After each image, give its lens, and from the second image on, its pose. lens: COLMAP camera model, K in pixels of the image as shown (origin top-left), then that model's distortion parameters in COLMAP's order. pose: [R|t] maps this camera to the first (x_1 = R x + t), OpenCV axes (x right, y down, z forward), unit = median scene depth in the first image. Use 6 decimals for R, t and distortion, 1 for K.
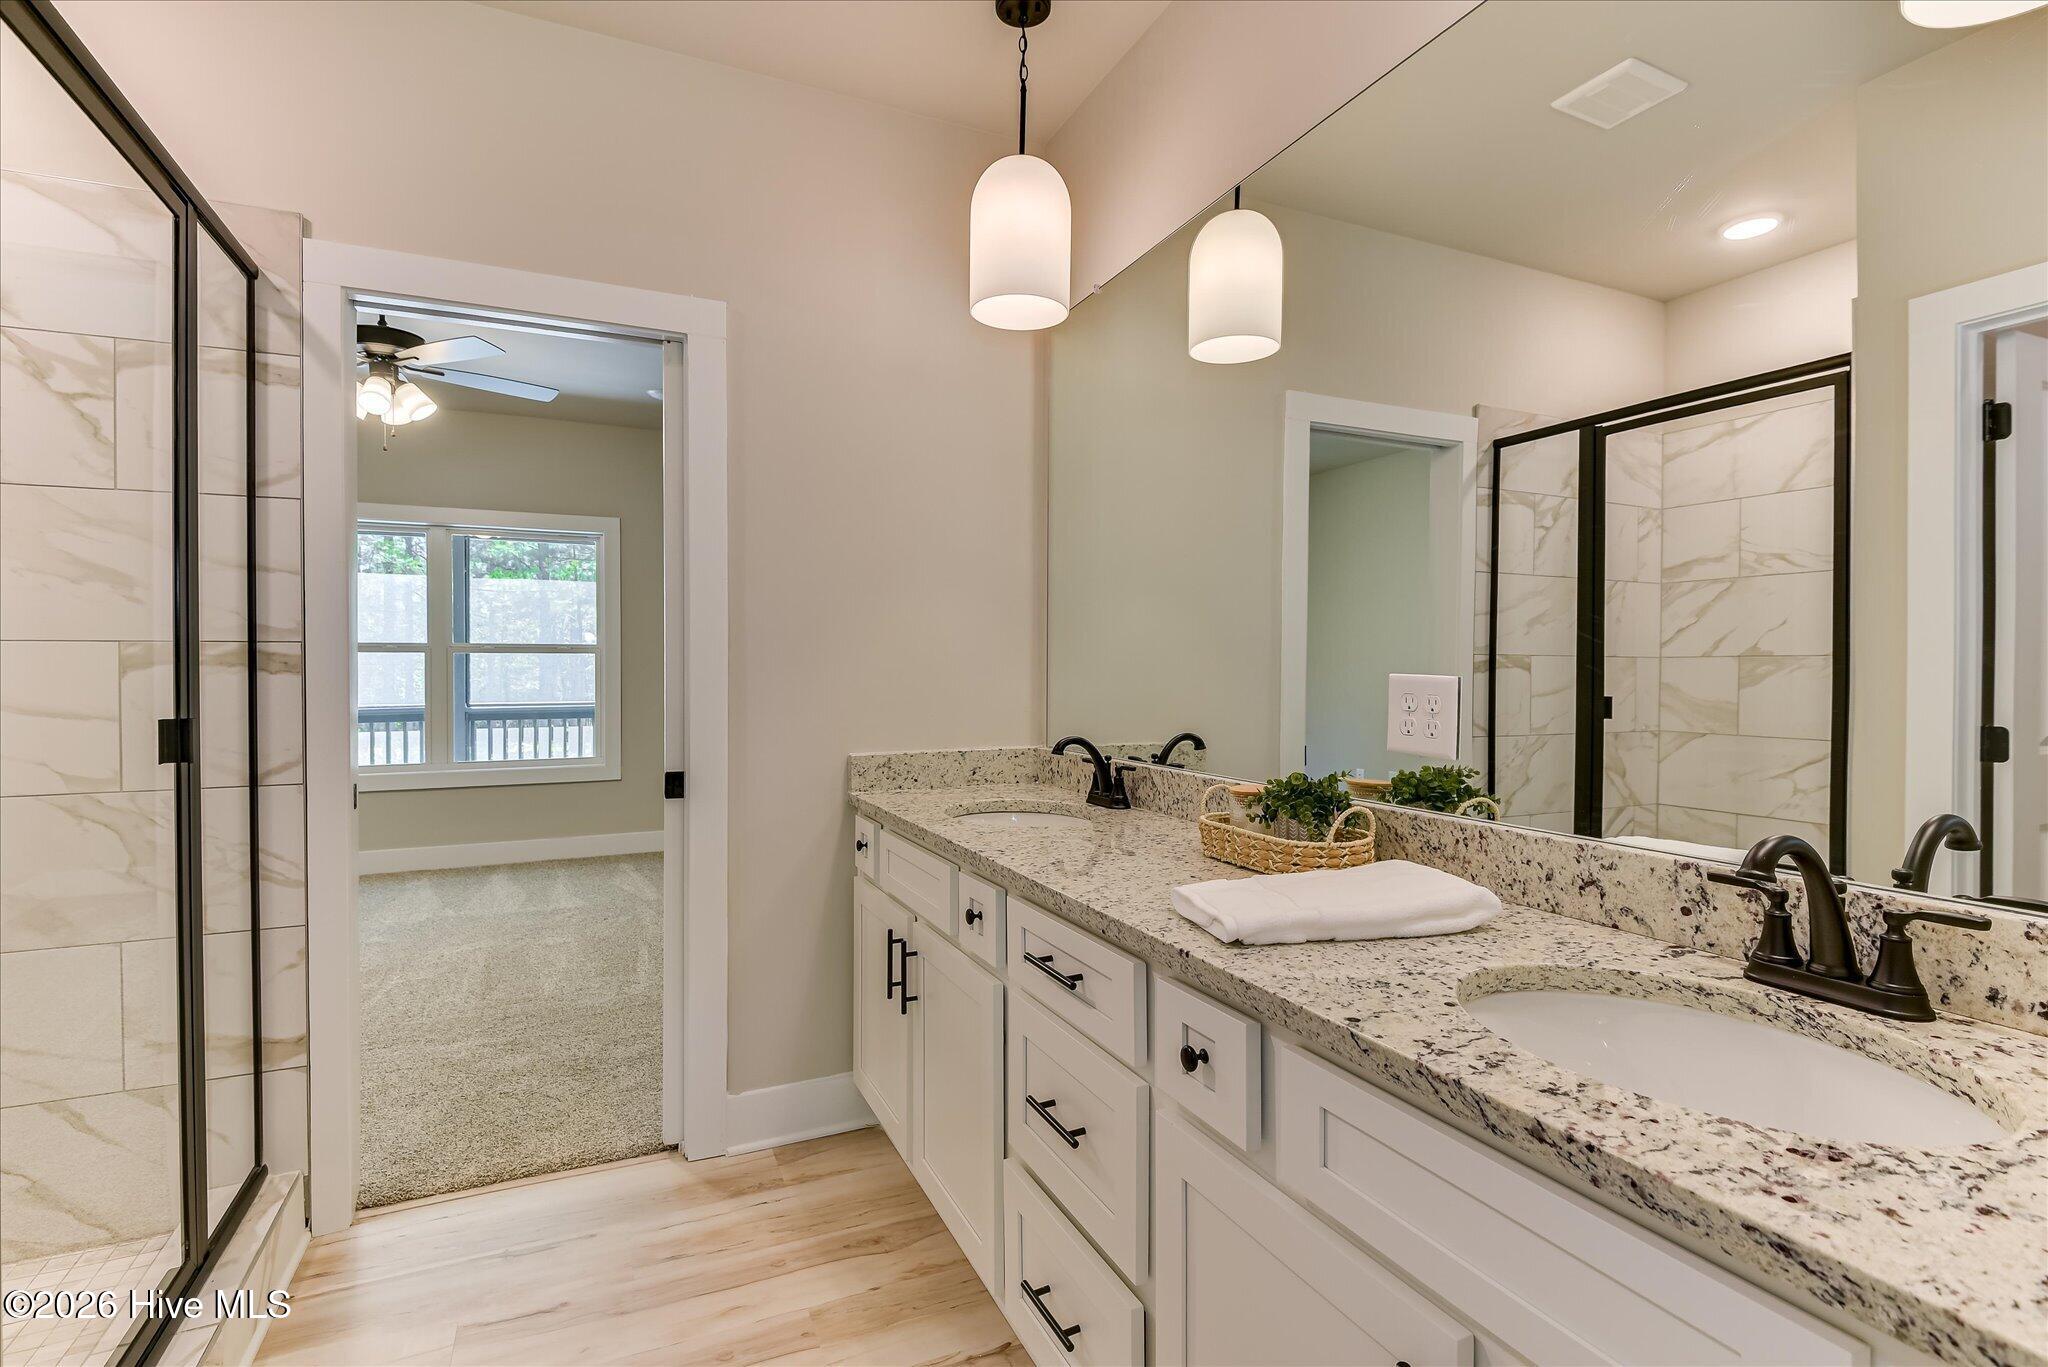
lens RADIAL K [[992.3, 0, 1016.9], [0, 992.3, 677.1], [0, 0, 1]] dist [-0.002733, -0.001141]
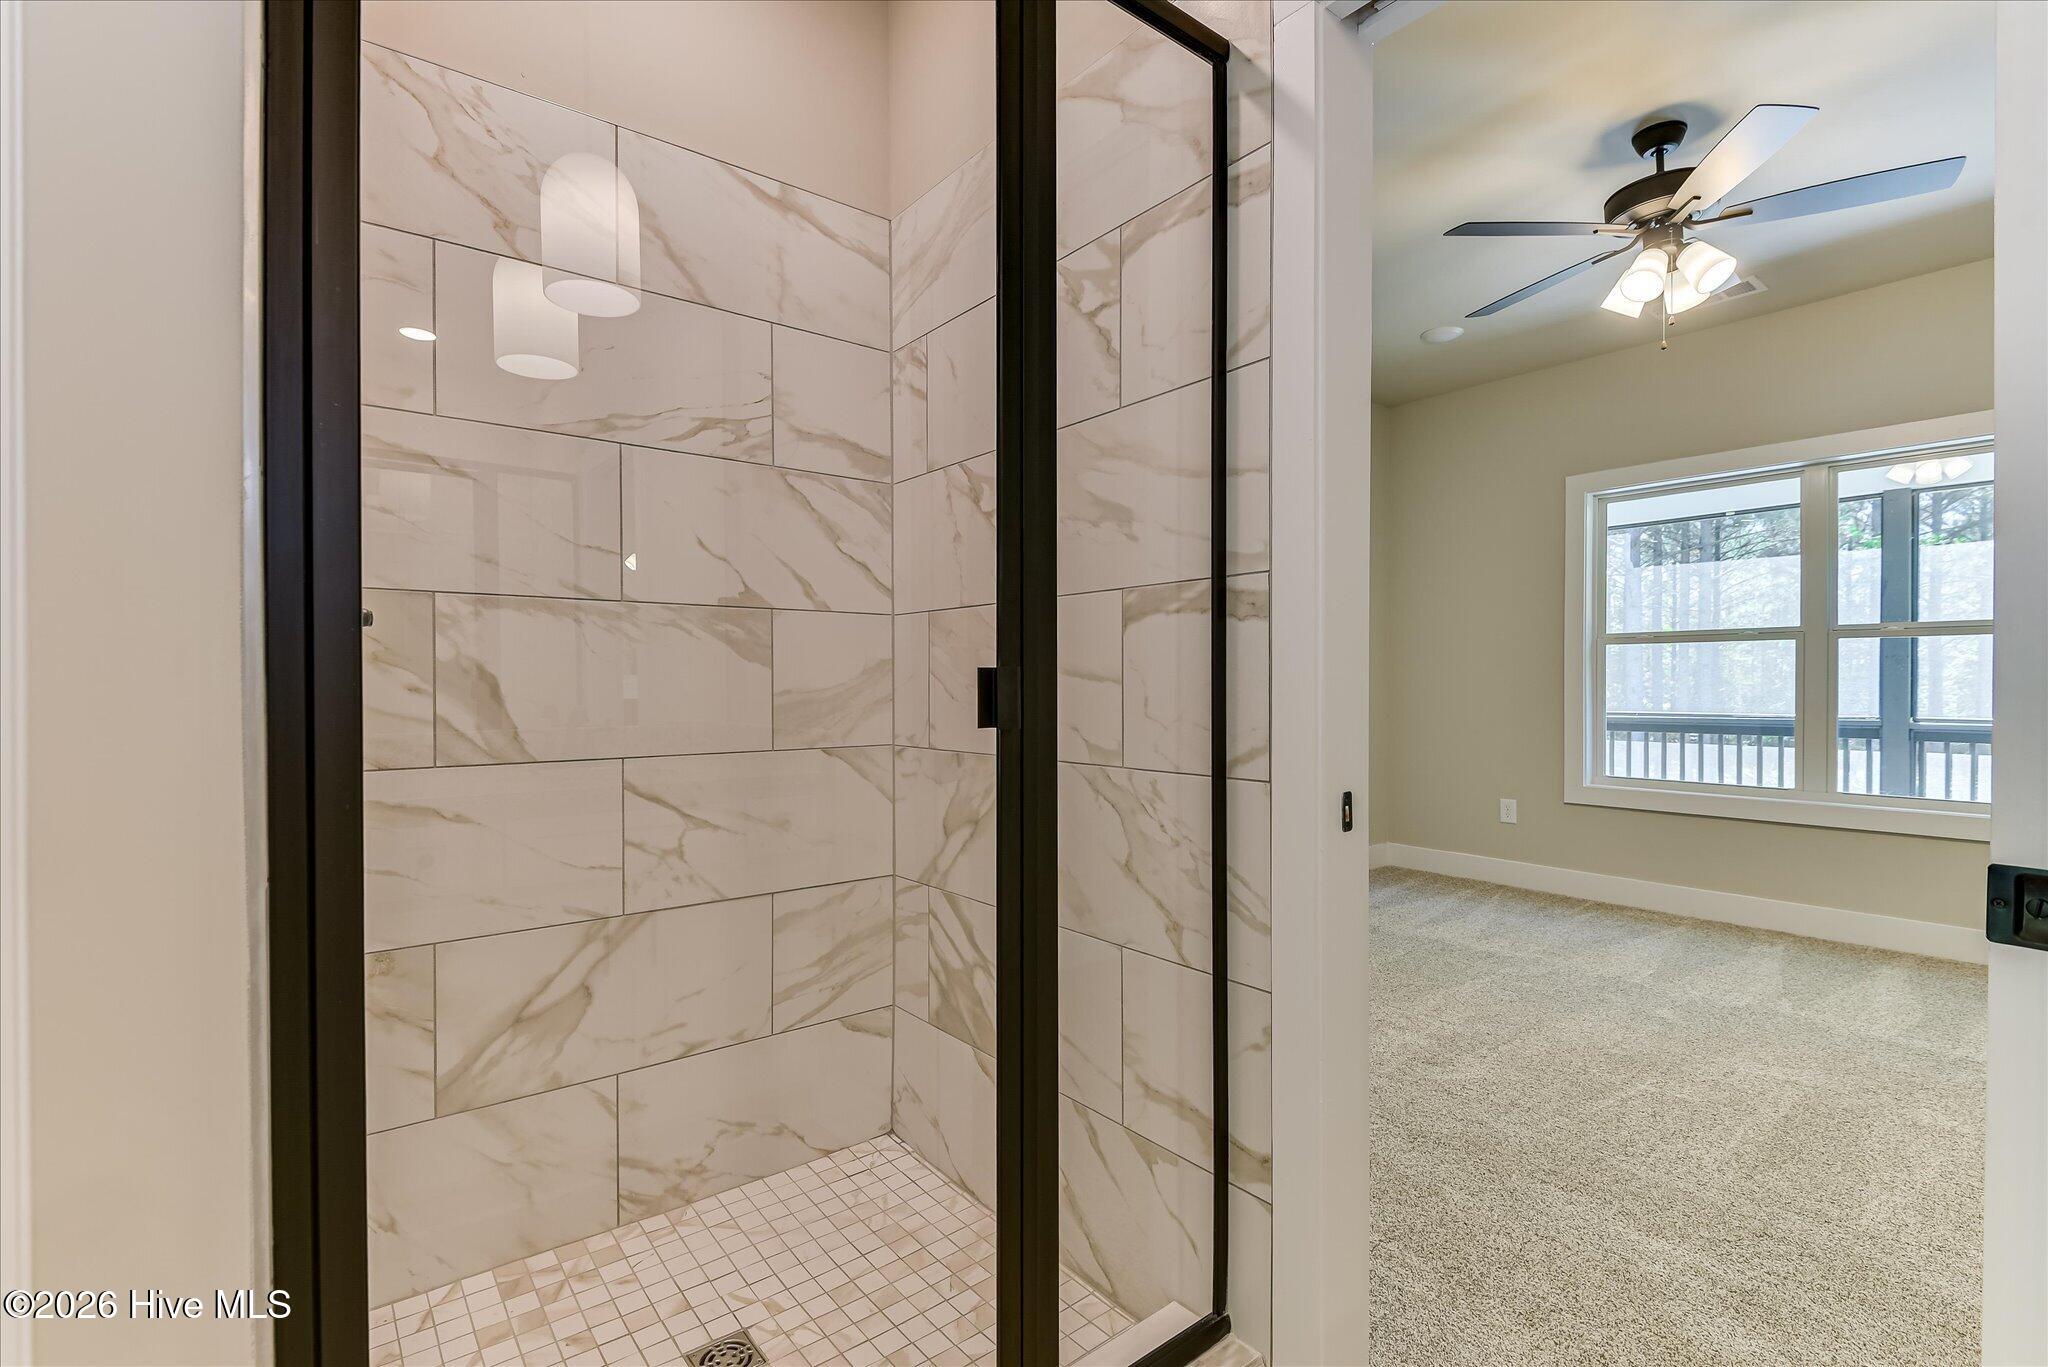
lens RADIAL K [[944.9, 0, 1025.0], [0, 944.9, 689.8], [0, 0, 1]] dist [0.035496, -0.032959]
pose [[0.252573, 0.008350, -0.967542, -0.140758], [-0.014221, 0.999887, 0.004917, 0.044699], [0.967473, 0.012517, 0.252664, 0.682445]]
